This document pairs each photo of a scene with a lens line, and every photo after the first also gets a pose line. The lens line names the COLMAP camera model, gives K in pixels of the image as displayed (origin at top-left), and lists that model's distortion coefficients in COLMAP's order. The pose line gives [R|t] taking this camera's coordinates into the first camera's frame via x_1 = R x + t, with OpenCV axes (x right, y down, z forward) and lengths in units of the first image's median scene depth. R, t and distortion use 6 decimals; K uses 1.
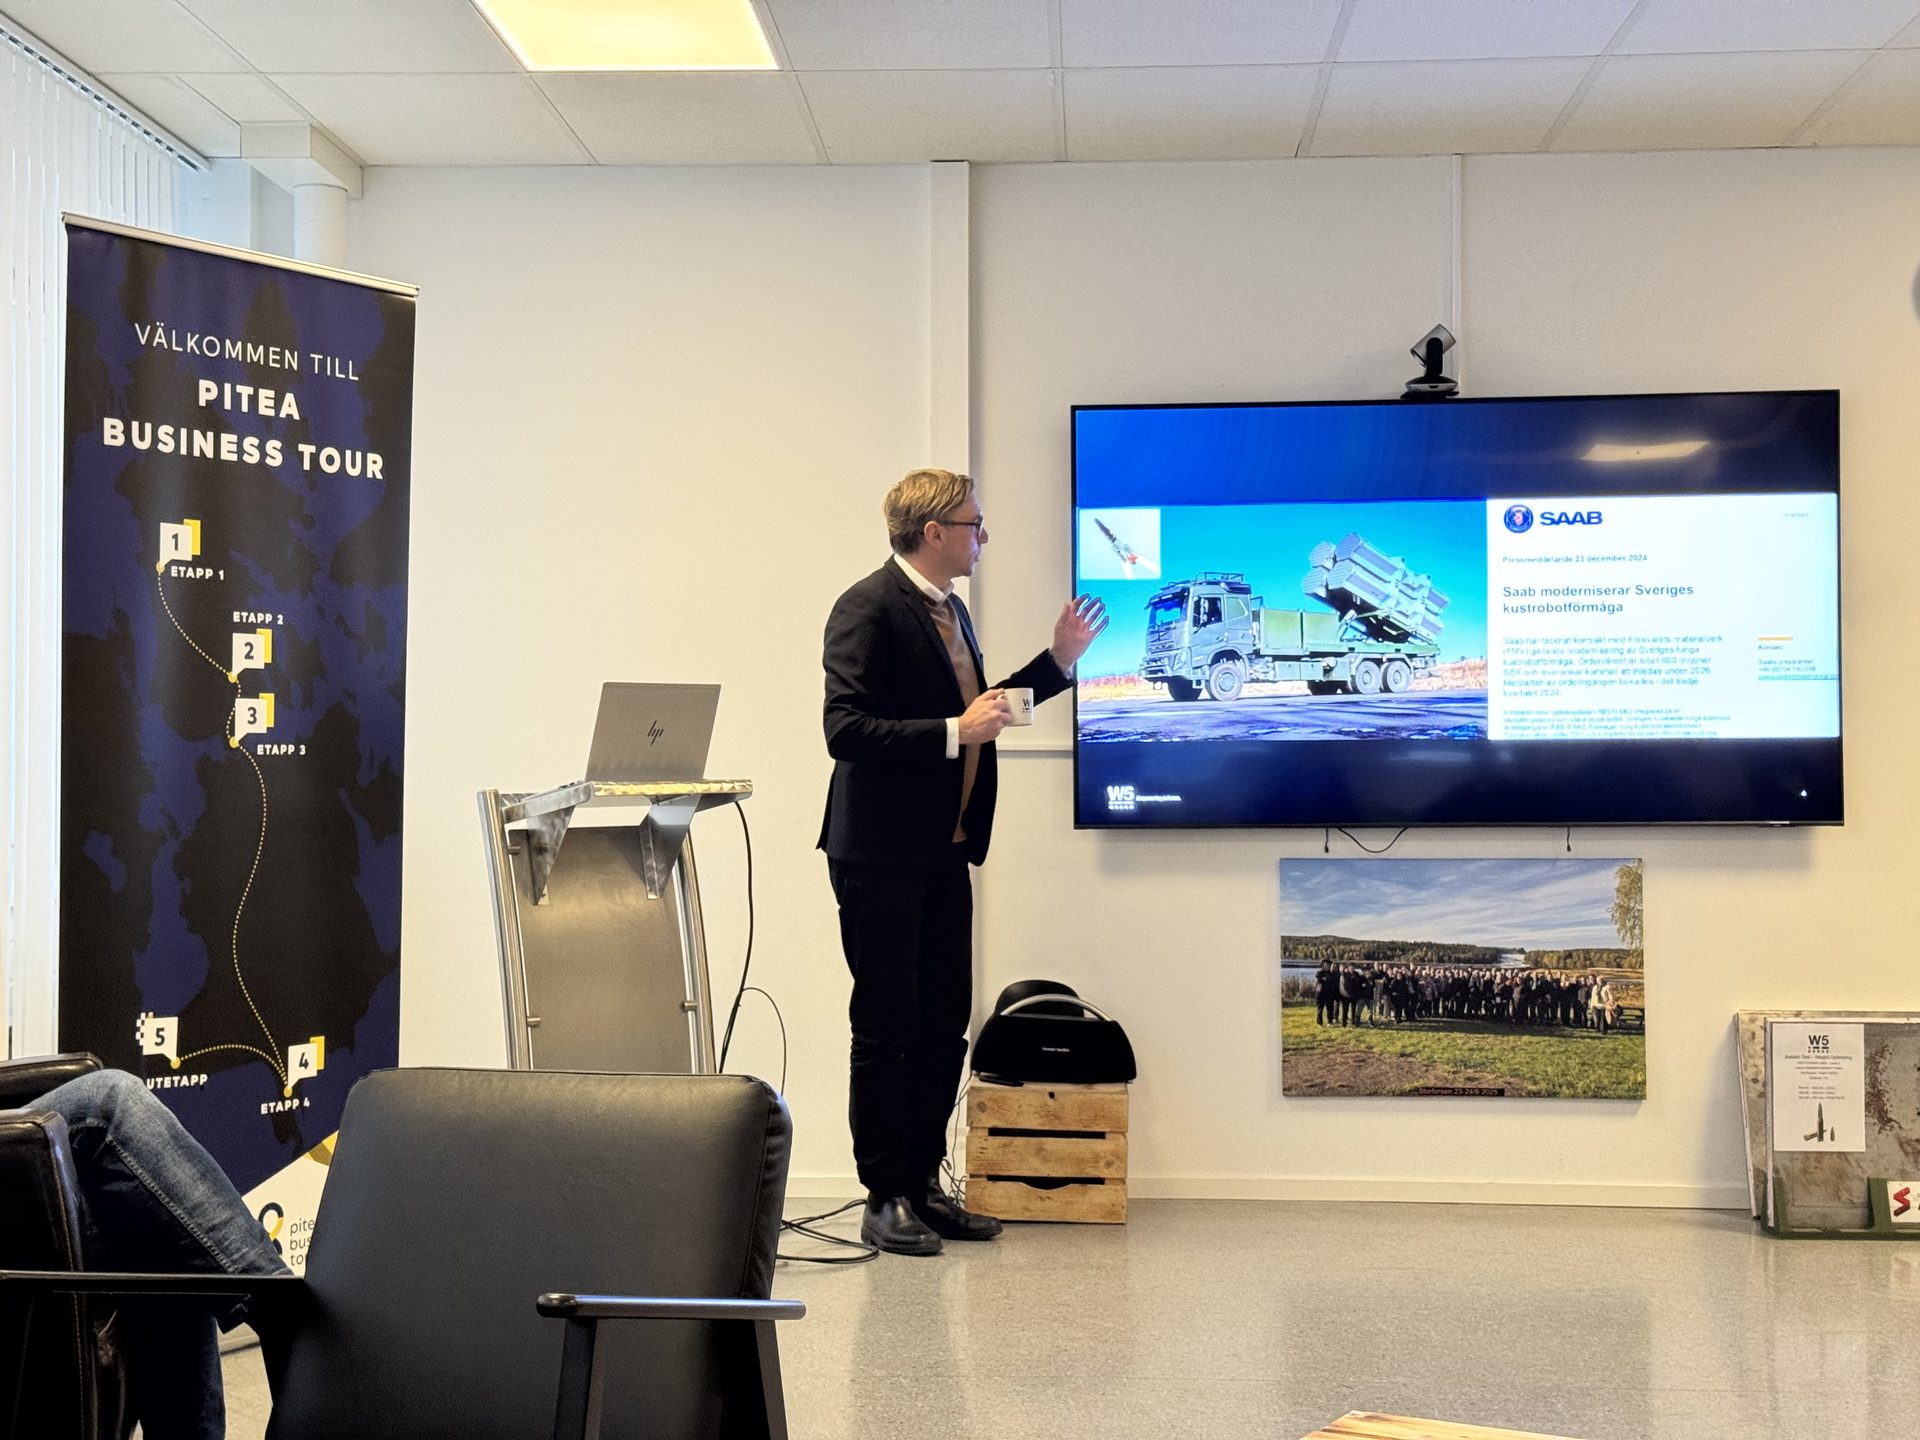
lens RADIAL K [[2678.9, 0, 958.9], [0, 2678.9, 725.8], [0, 0, 1]] dist [0.131354, 0.000000]
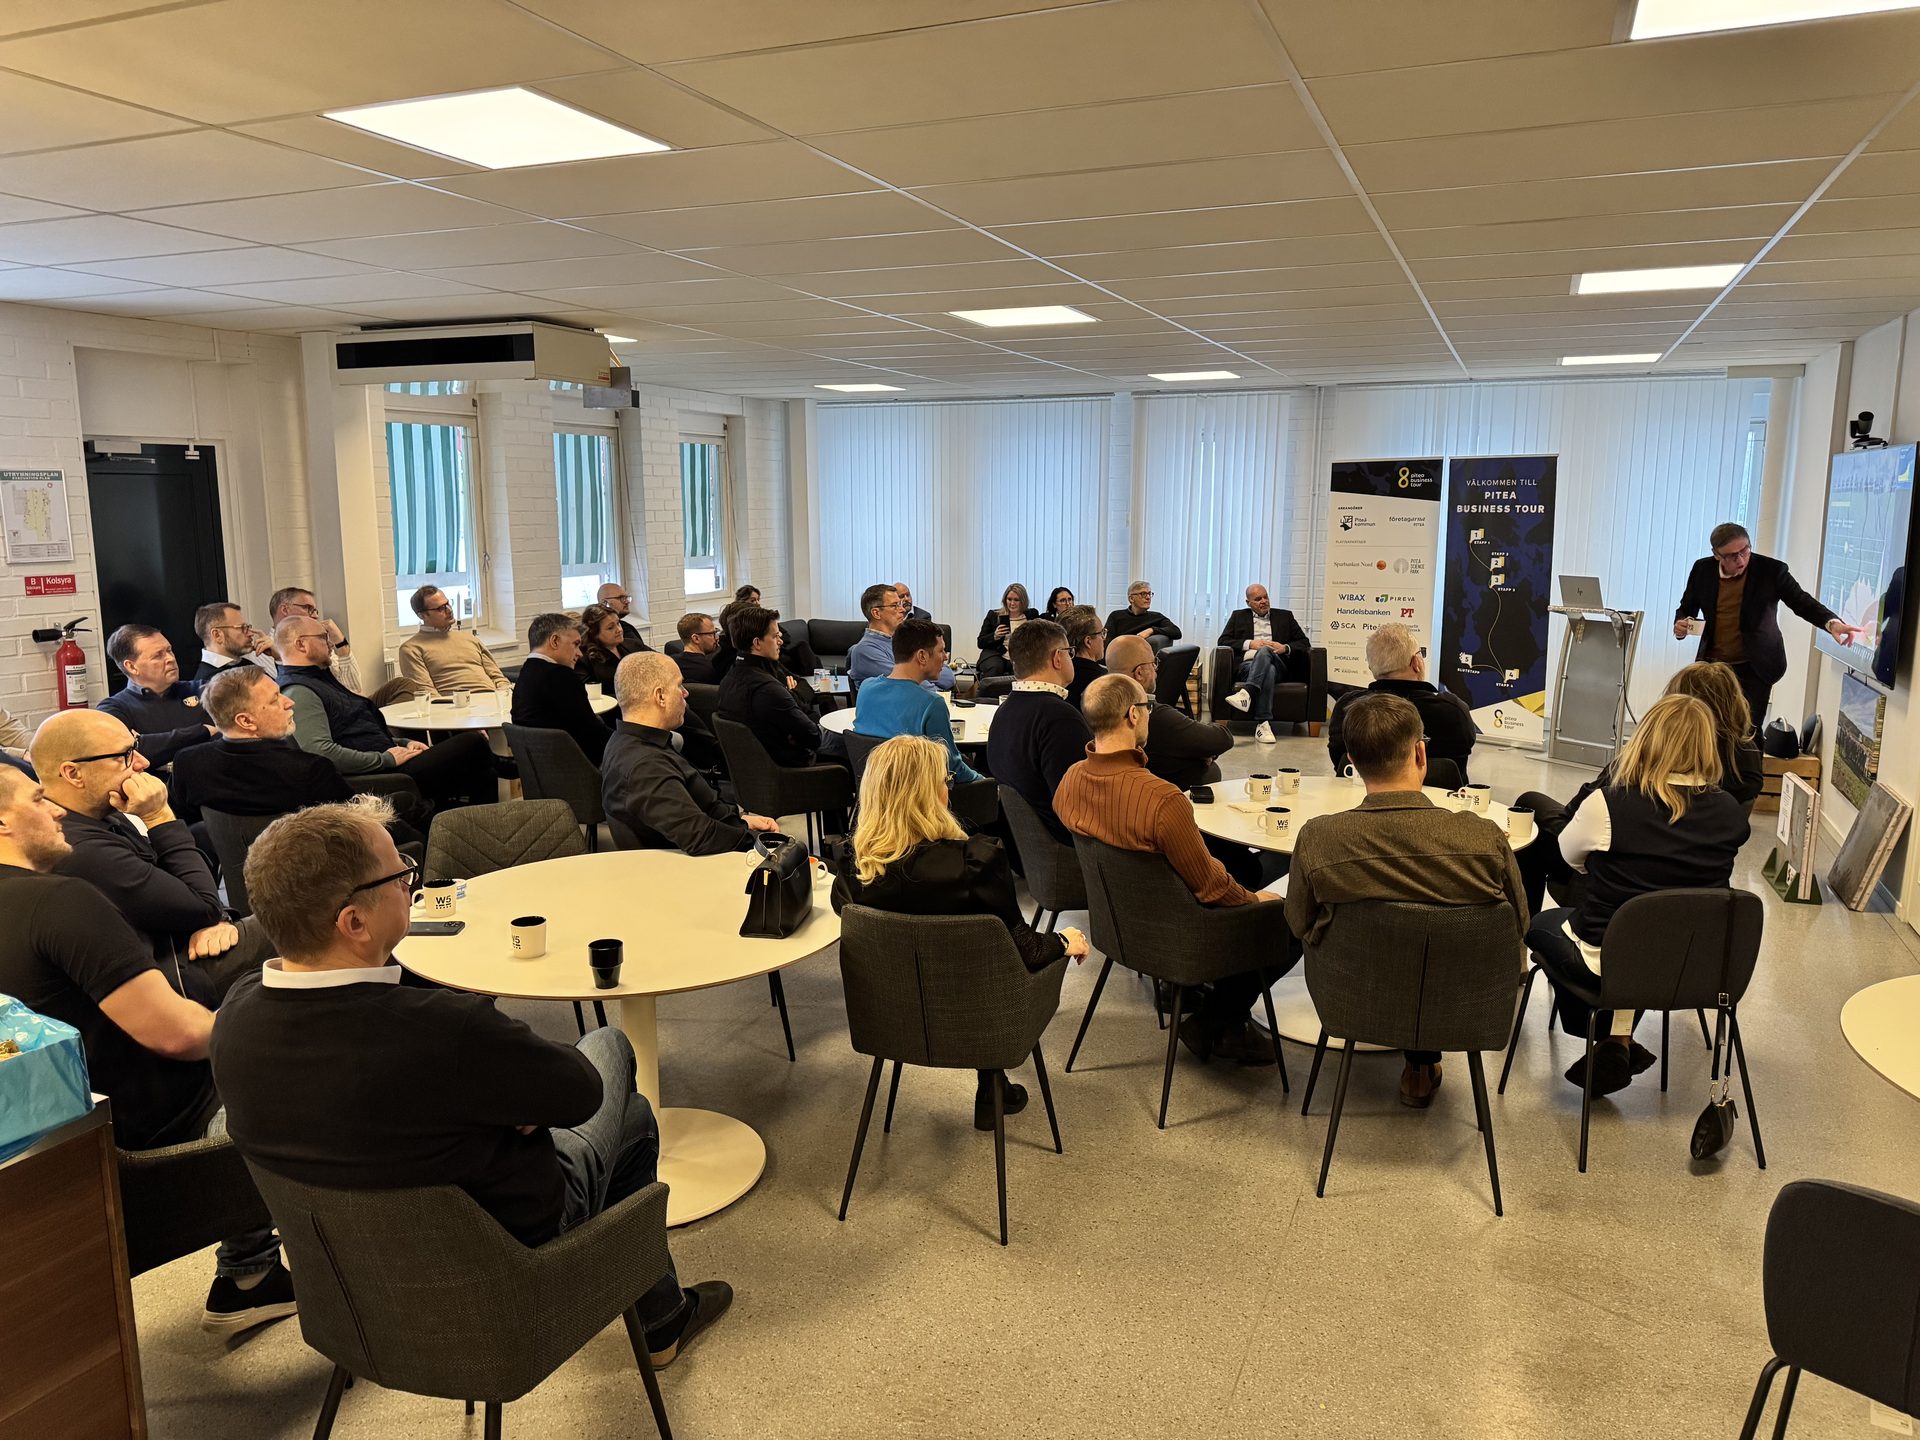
lens RADIAL K [[1344.9, 0, 959.0], [0, 1344.9, 711.8], [0, 0, 1]] dist [0.051801, -0.046167]
pose [[-0.341266, 0.148581, -0.928150, 1.679449], [0.016975, 0.988241, 0.151959, -0.115725], [0.939814, 0.036103, -0.339775, 0.893625]]
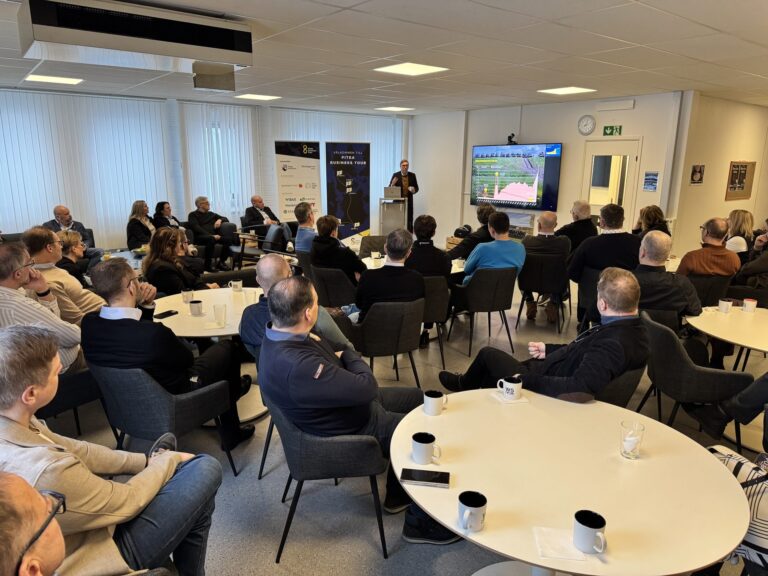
lens RADIAL K [[538.0, 0, 386.8], [0, 538.0, 297.3], [0, 0, 1]] dist [0.051801, -0.046167]
pose [[0.658010, 0.192617, -0.727957, 1.302864], [0.002385, 0.966193, 0.257810, -0.127922], [0.753006, -0.171377, 0.635305, -0.229447]]
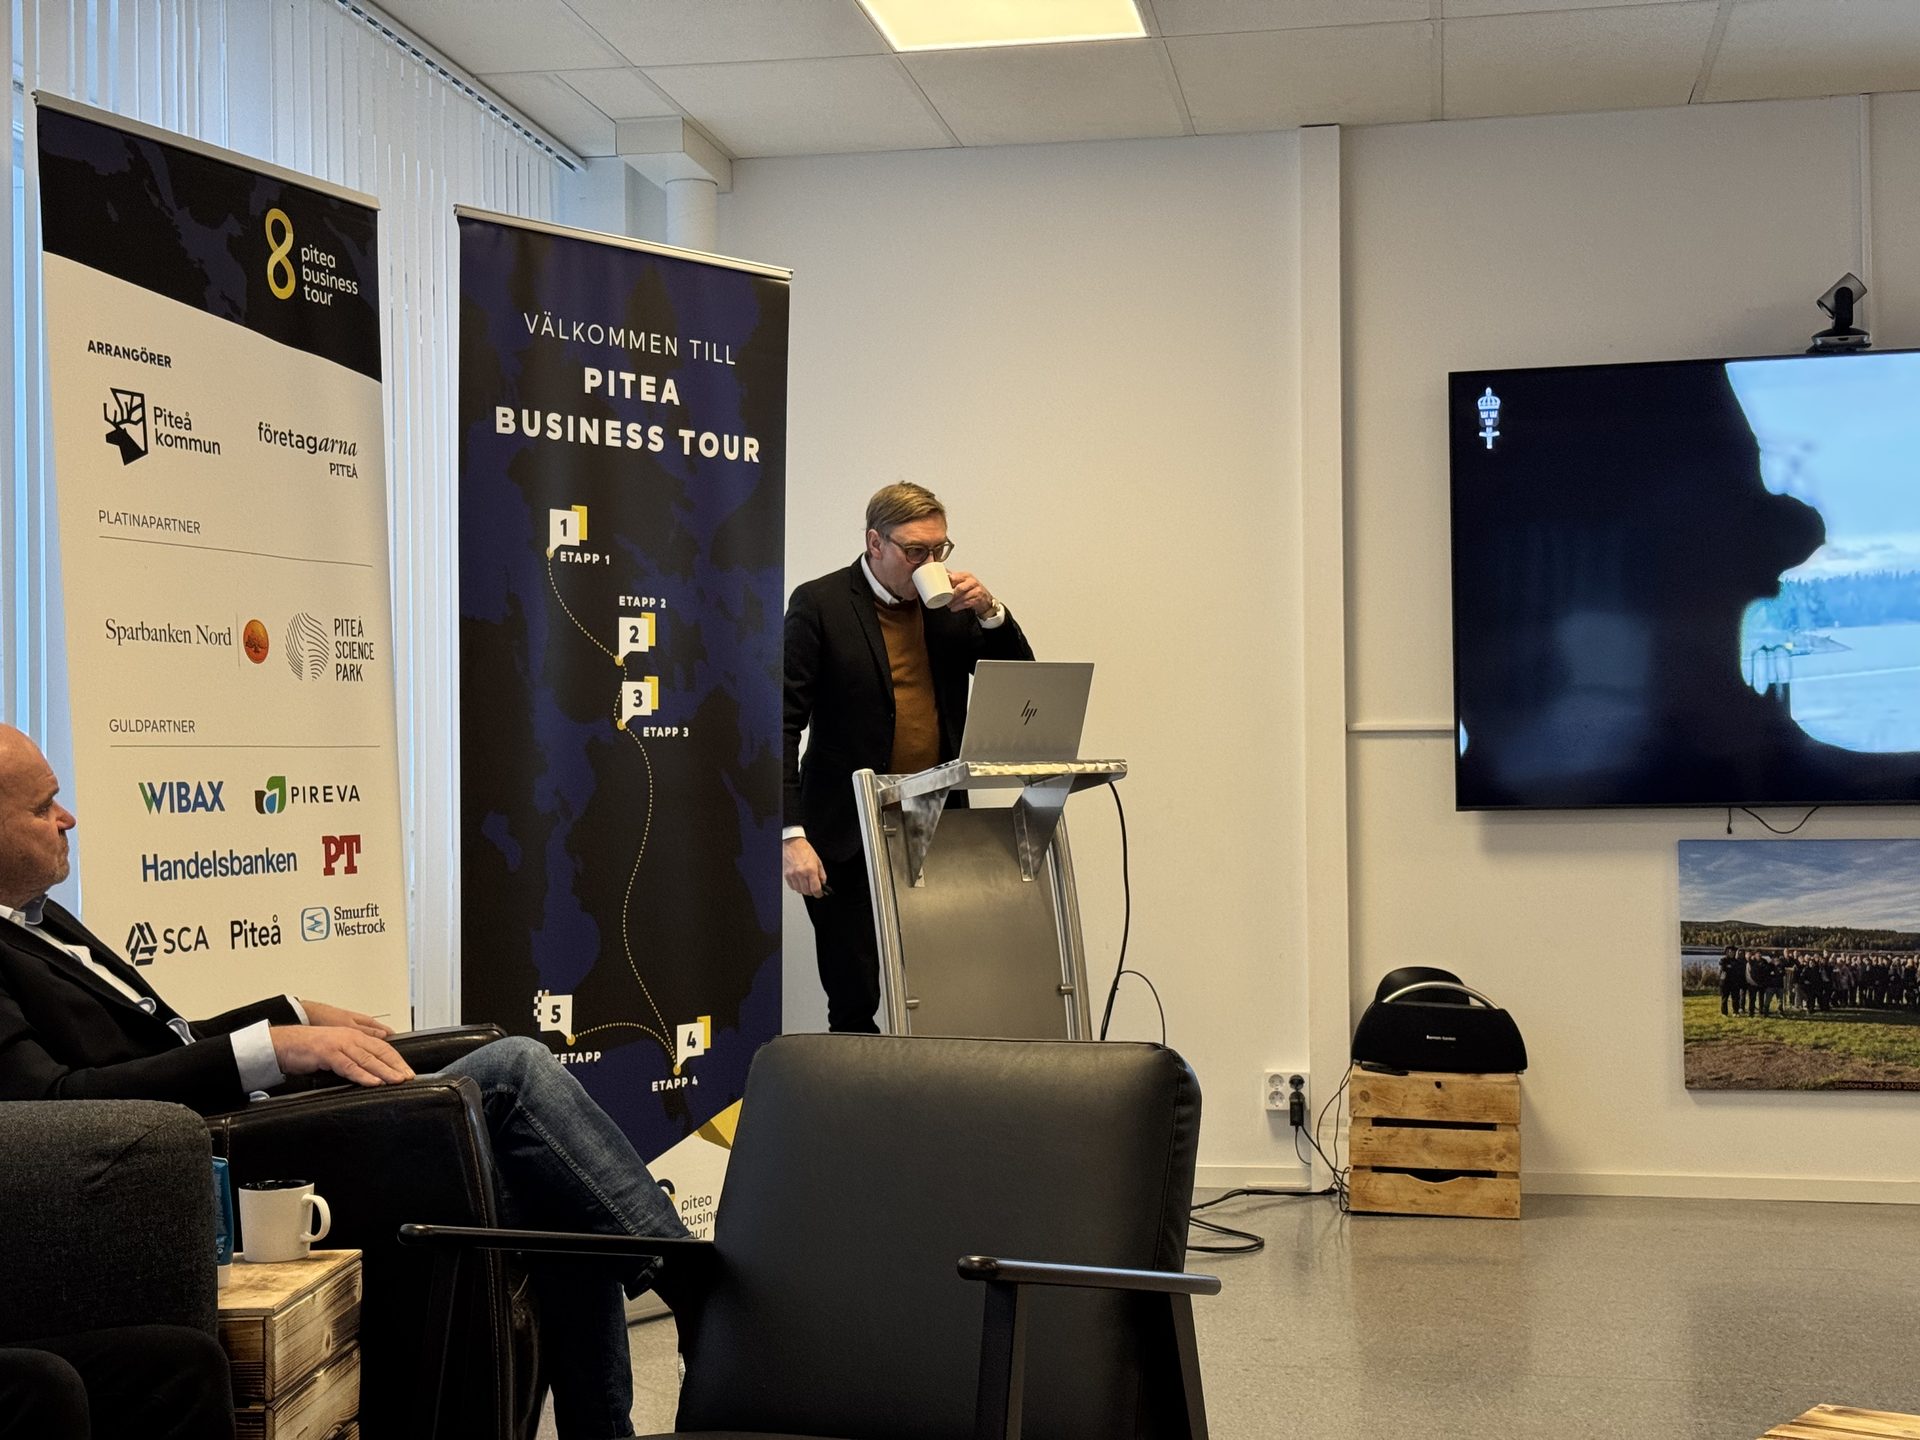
lens RADIAL K [[2678.9, 0, 957.1], [0, 2678.9, 733.2], [0, 0, 1]] dist [0.131354, 0.000000]
pose [[0.991586, -0.011995, -0.128896, -0.012752], [0.012207, 0.999925, 0.000855, 0.009382], [0.128876, -0.002421, 0.991658, 0.017516]]
